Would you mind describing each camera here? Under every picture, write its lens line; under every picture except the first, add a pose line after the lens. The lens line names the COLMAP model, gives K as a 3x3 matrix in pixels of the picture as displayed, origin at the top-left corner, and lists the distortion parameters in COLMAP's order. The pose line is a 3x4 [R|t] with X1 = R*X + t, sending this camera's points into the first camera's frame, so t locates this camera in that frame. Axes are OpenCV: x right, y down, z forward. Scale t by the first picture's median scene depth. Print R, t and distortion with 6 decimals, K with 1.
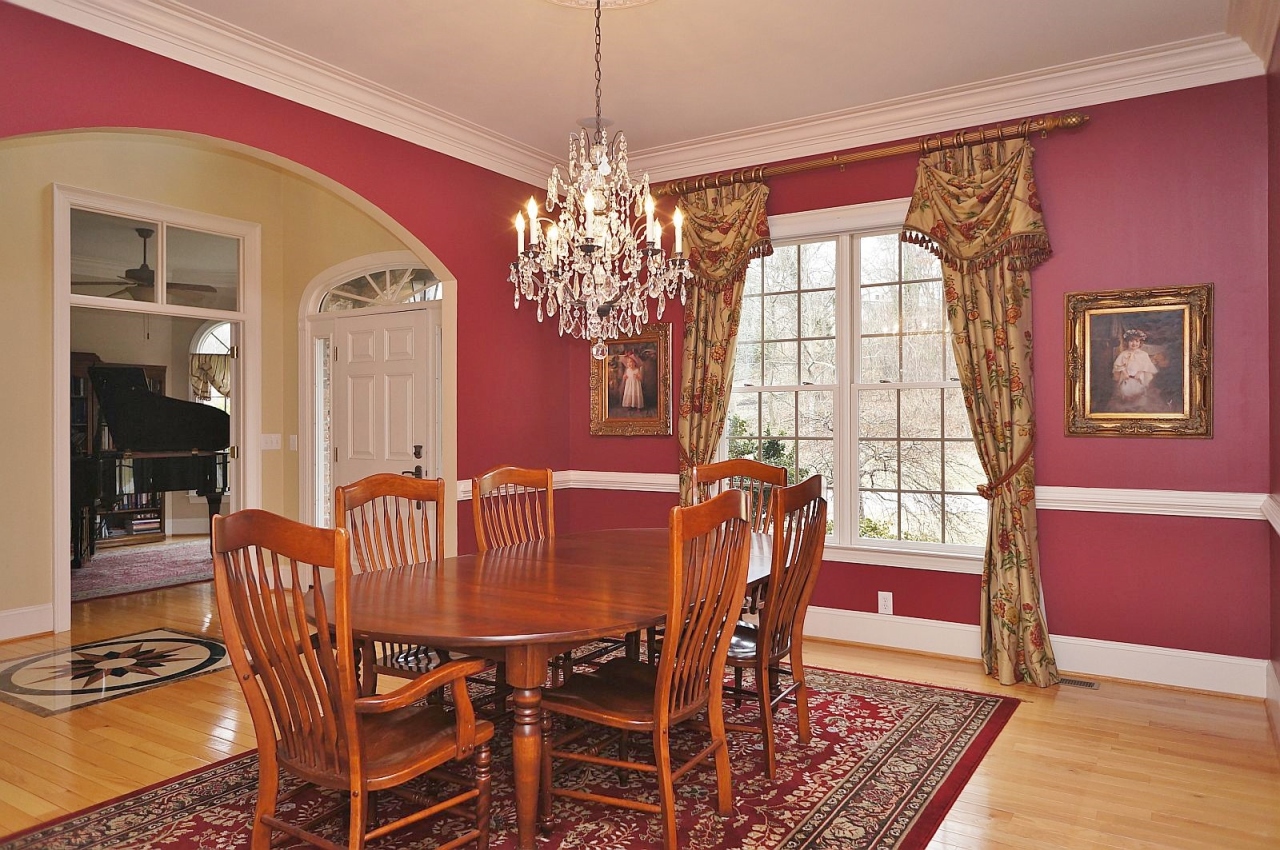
lens RADIAL K [[870.4, 0, 630.7], [0, 870.4, 417.8], [0, 0, 1]] dist [-0.007796, 0.008147]
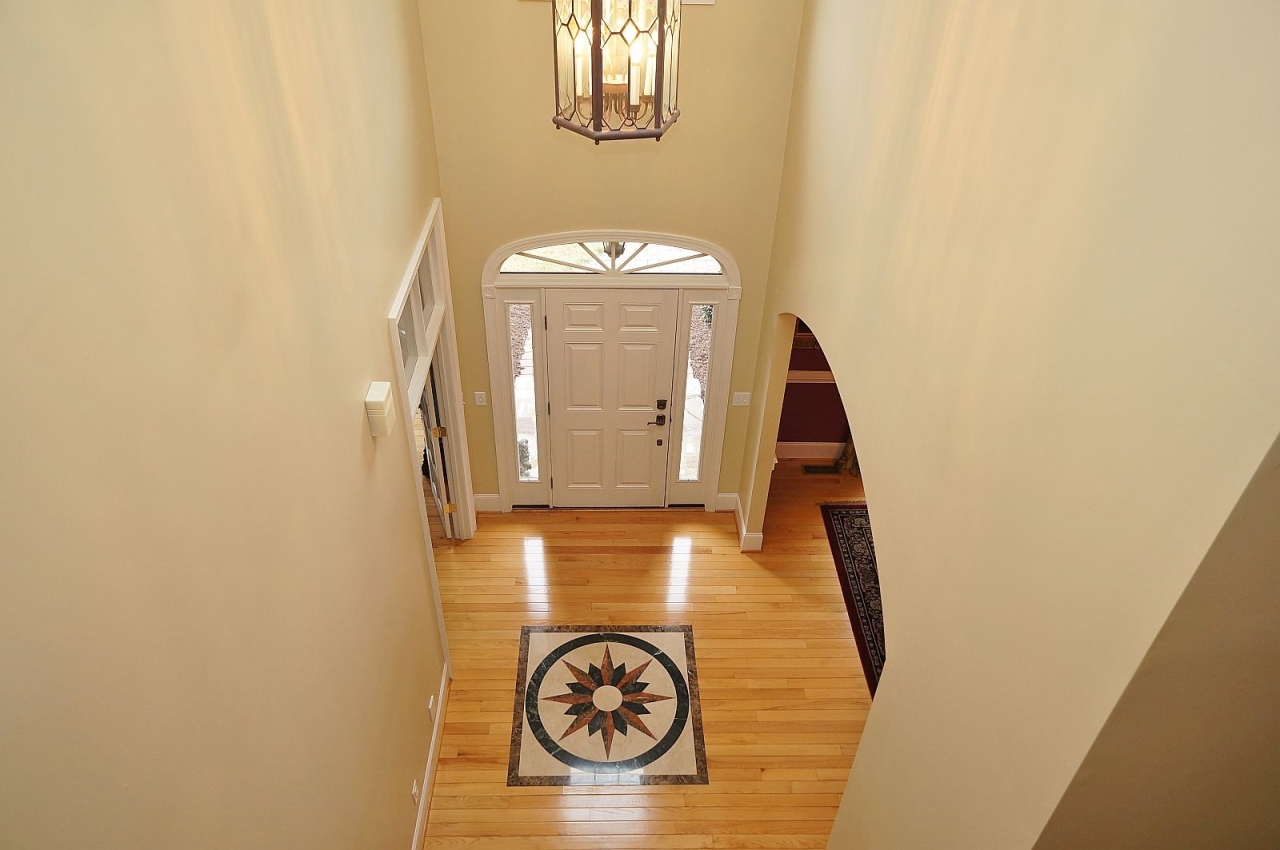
lens RADIAL K [[870.4, 0, 630.7], [0, 870.4, 417.8], [0, 0, 1]] dist [-0.007796, 0.008147]
pose [[0.825237, -0.321372, 0.464439, -0.923498], [-0.032706, 0.793754, 0.607359, -0.714788], [-0.563838, -0.516405, 0.644525, 0.358260]]
